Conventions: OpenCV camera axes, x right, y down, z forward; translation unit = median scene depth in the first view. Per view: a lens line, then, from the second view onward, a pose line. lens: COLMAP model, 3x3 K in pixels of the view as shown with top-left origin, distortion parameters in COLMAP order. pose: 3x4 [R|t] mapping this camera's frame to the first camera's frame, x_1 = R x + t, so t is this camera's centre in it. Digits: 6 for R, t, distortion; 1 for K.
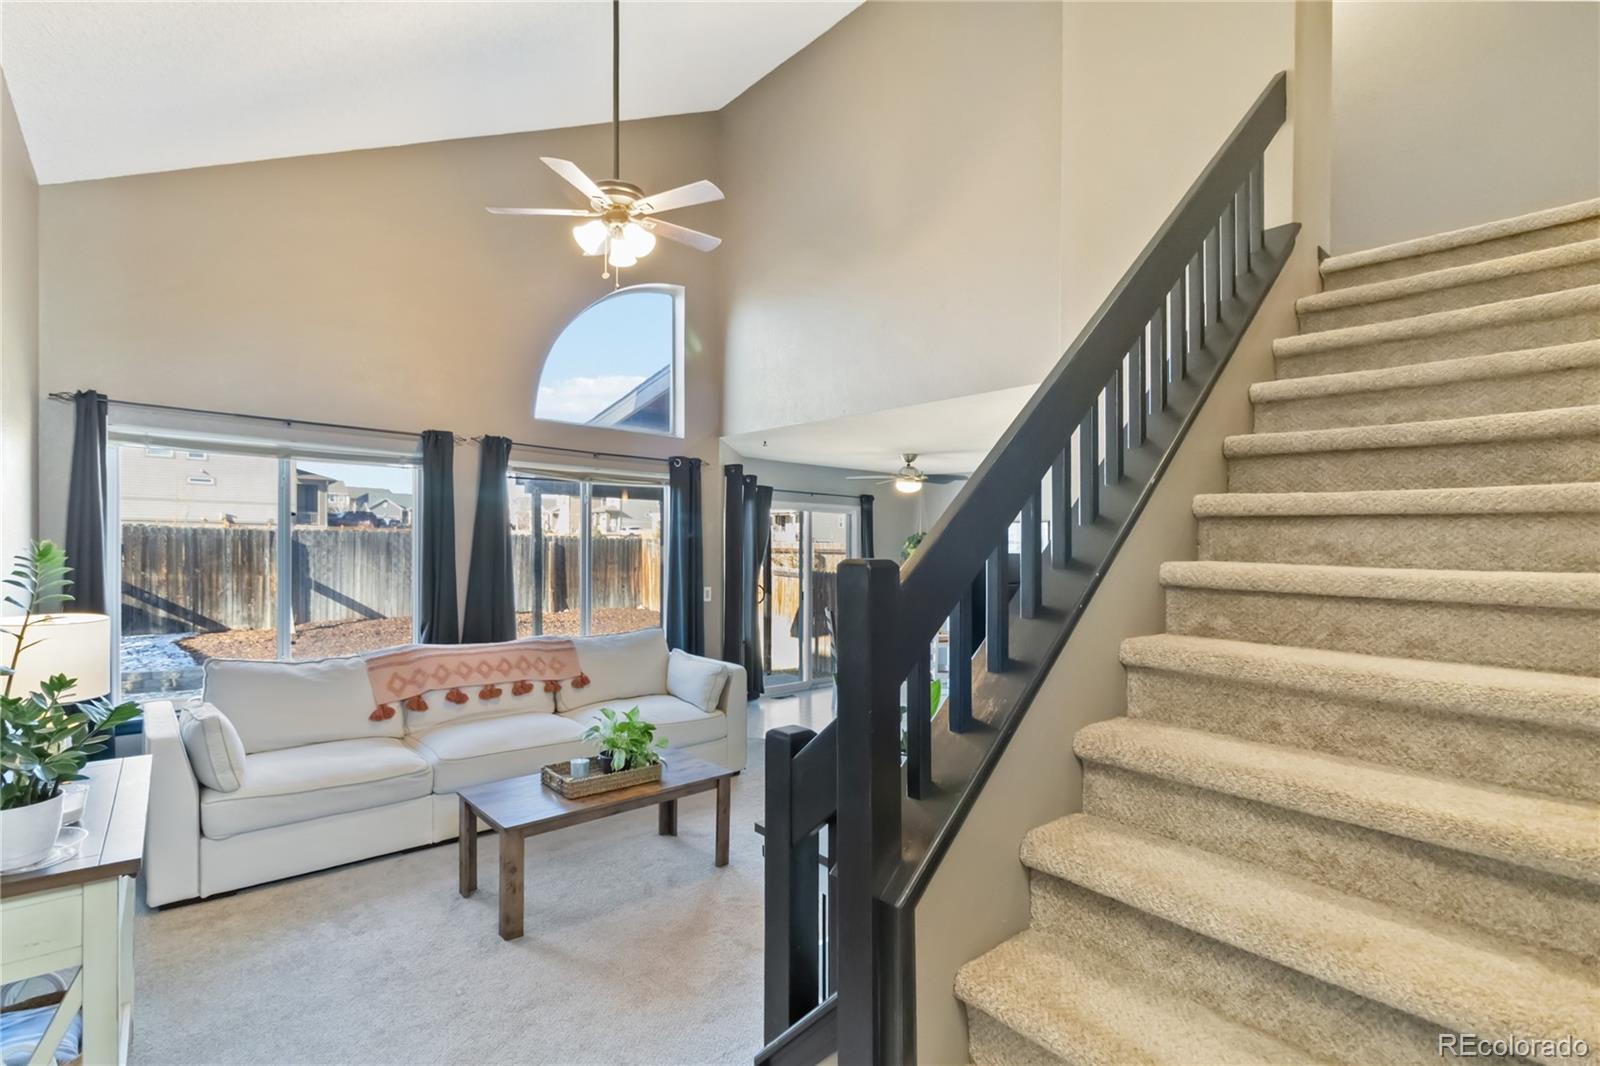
lens RADIAL K [[749.7, 0, 808.7], [0, 749.7, 566.1], [0, 0, 1]] dist [-0.000938, 0.000578]
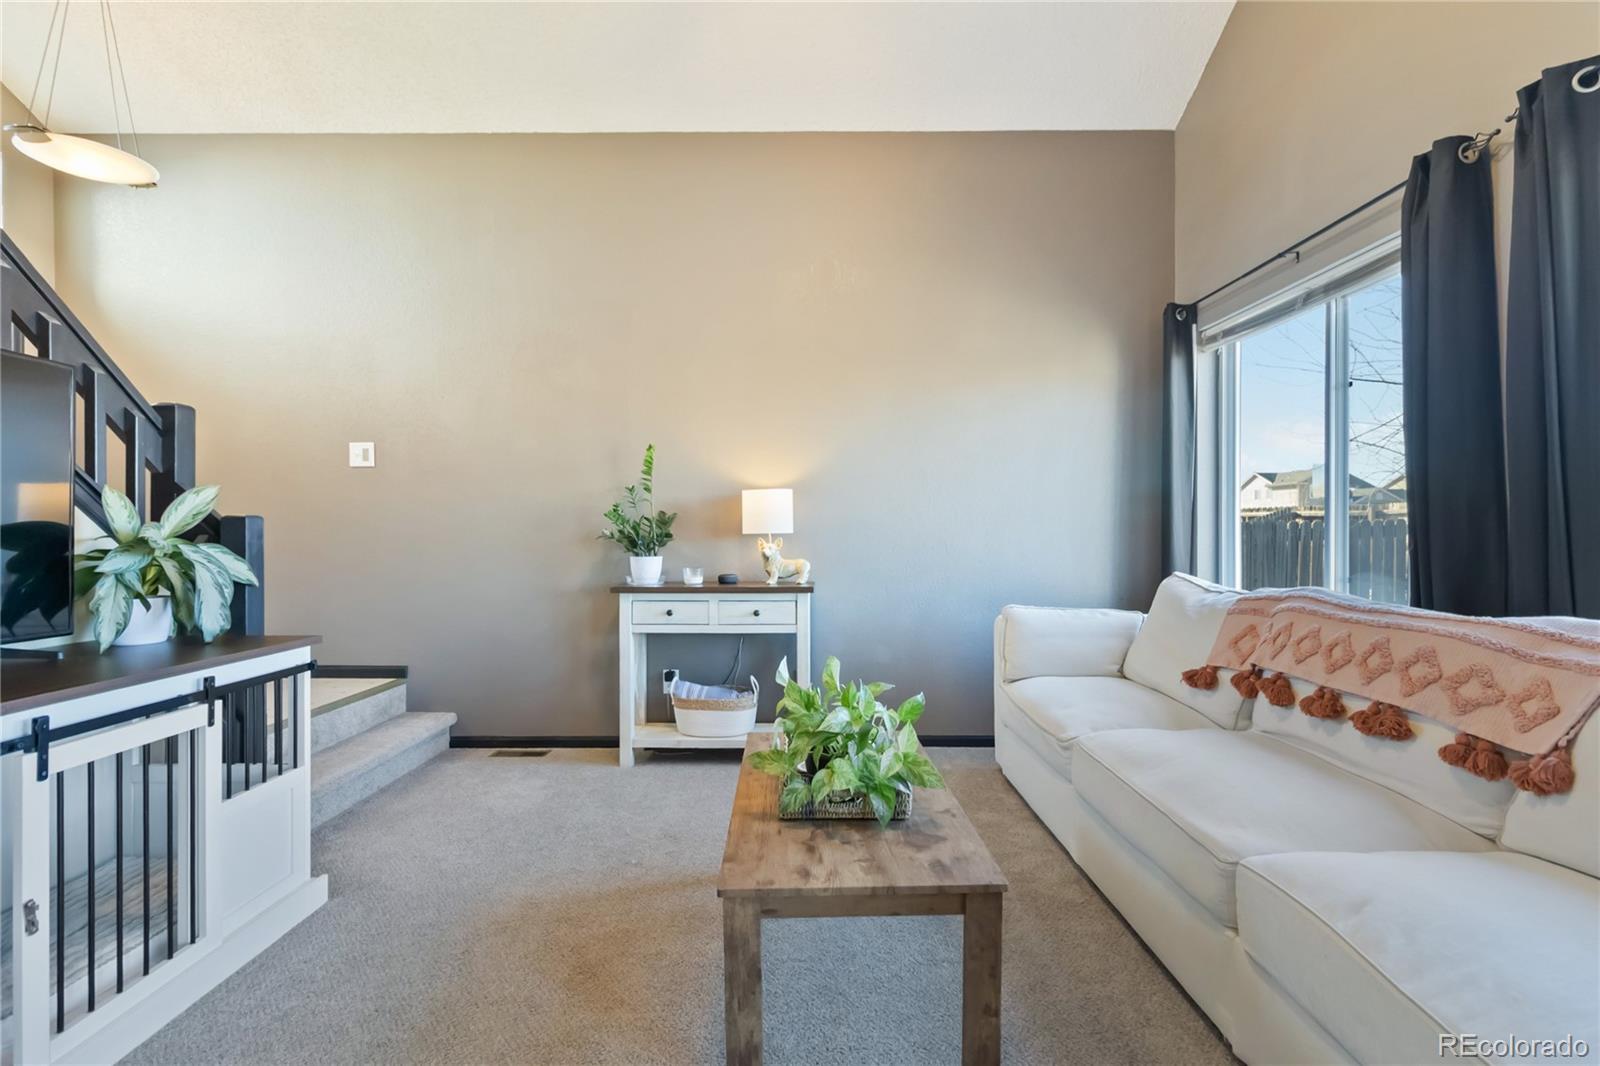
lens RADIAL K [[749.7, 0, 810.7], [0, 749.7, 529.5], [0, 0, 1]] dist [-0.000938, 0.000578]
pose [[-0.655962, -0.021818, -0.754479, 0.072629], [-0.033743, 0.999430, 0.000435, 0.042965], [0.754040, 0.025744, -0.656324, 0.640718]]
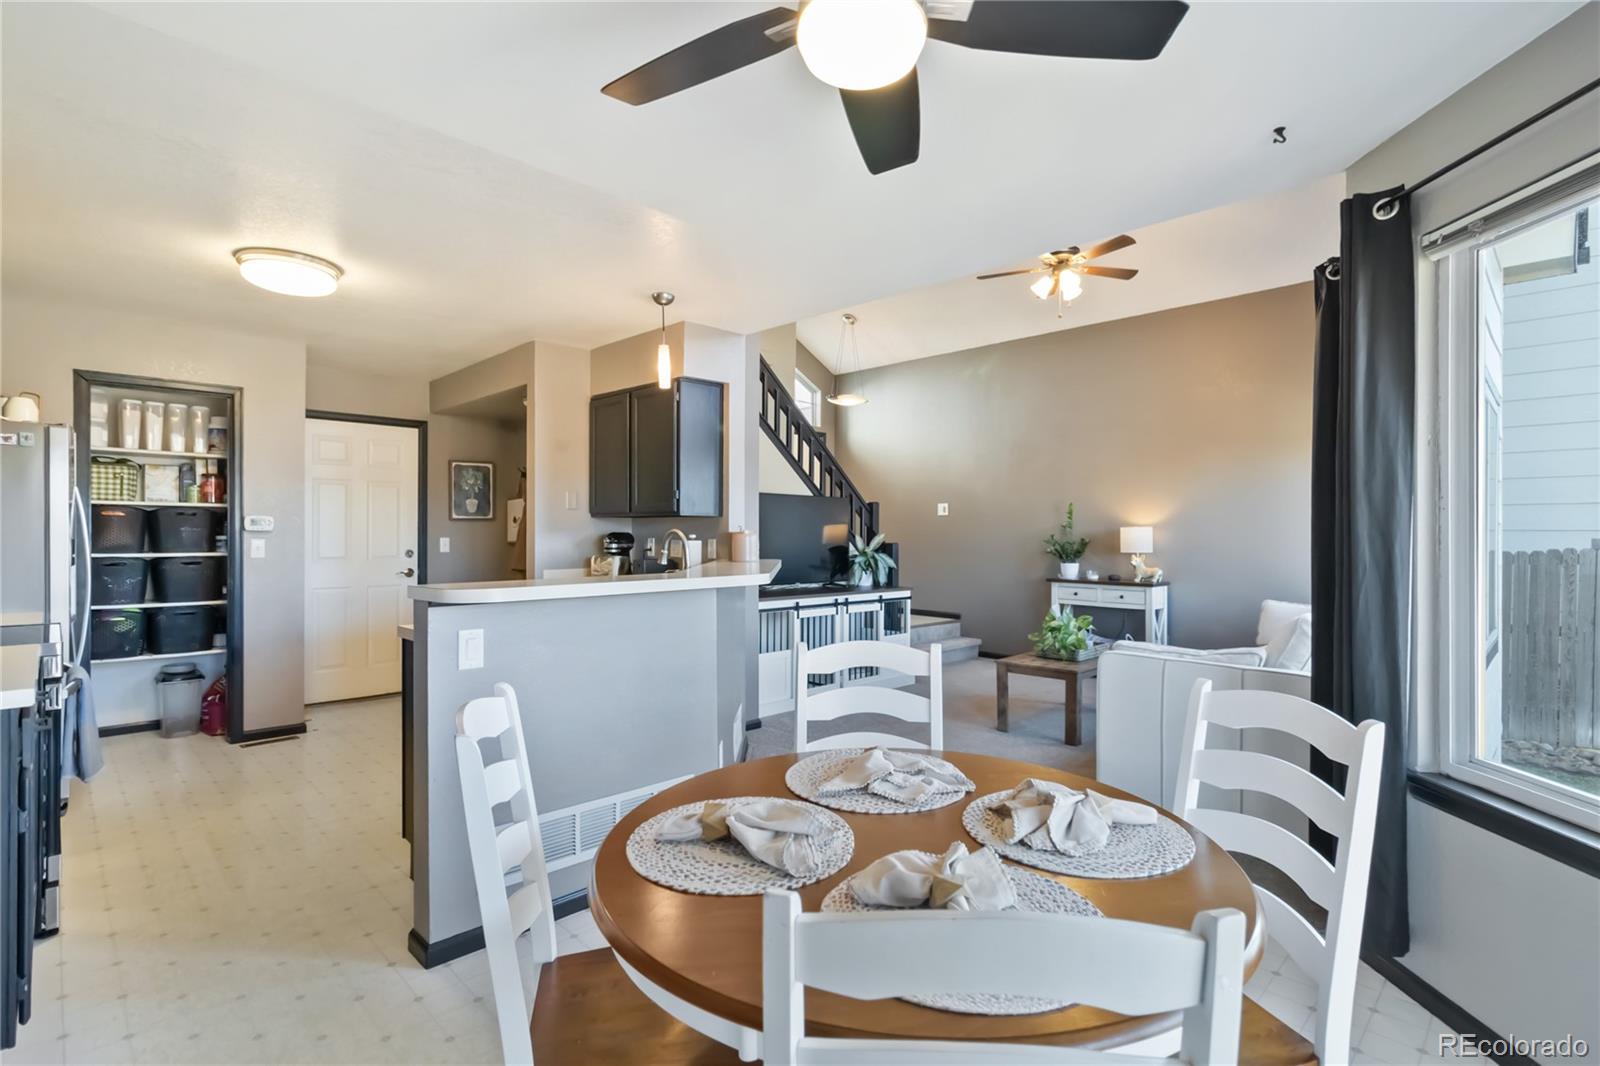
lens RADIAL K [[749.7, 0, 799.0], [0, 749.7, 534.3], [0, 0, 1]] dist [-0.000938, 0.000578]
pose [[-0.998441, -0.025294, -0.049751, 0.146094], [-0.026769, 0.999215, 0.029206, 0.011047], [0.048973, 0.030493, -0.998335, 1.138194]]
